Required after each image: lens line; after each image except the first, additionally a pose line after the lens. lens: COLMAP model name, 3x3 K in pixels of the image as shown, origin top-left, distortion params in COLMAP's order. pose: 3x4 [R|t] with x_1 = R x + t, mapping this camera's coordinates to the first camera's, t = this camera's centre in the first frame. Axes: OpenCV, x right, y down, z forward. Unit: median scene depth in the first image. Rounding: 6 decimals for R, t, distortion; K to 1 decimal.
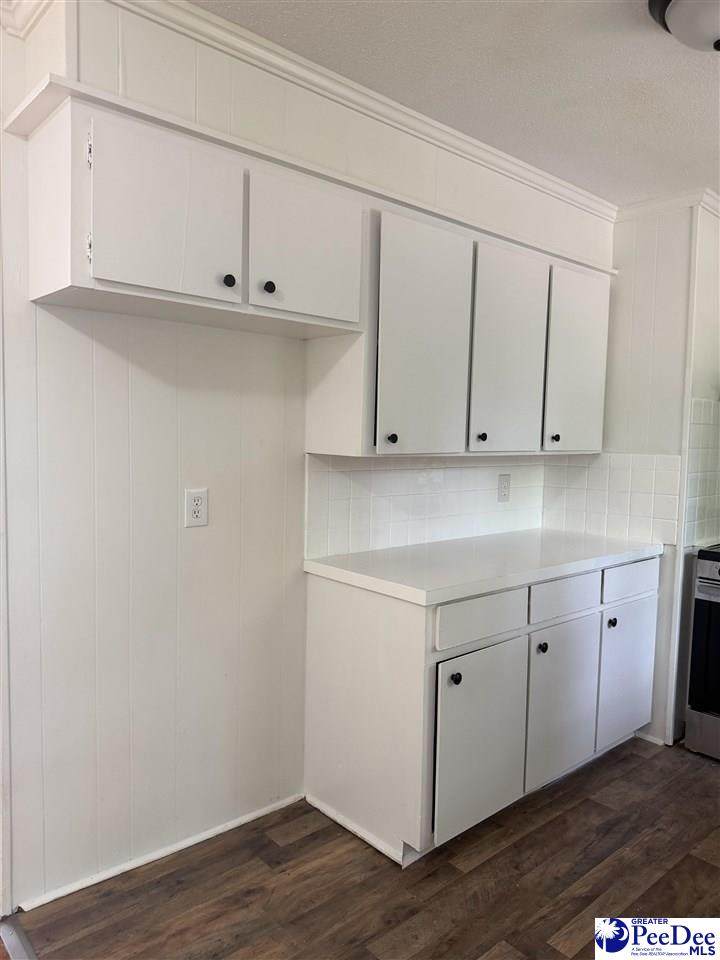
lens RADIAL K [[688.0, 0, 383.7], [0, 688.0, 480.0], [0, 0, 1]] dist [0.002768, -0.001628]
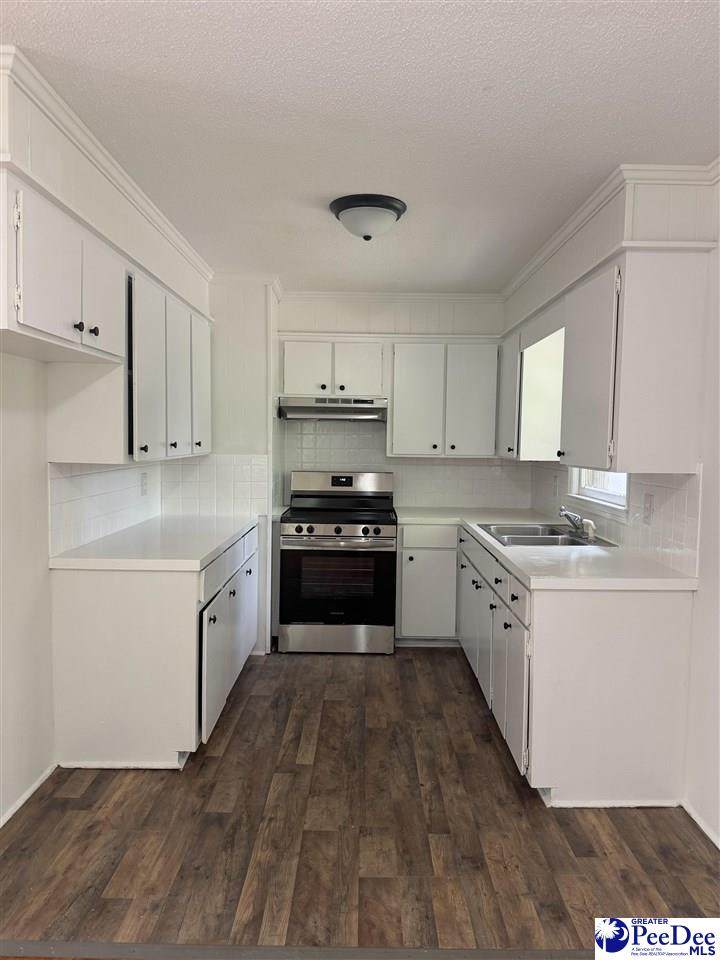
lens RADIAL K [[668.0, 0, 362.3], [0, 668.0, 481.5], [0, 0, 1]] dist [0.003436, -0.013310]
pose [[0.675332, -0.064226, 0.734712, -0.635895], [0.055676, 0.997798, 0.036048, -0.022371], [-0.735409, 0.016561, 0.677421, -0.142887]]
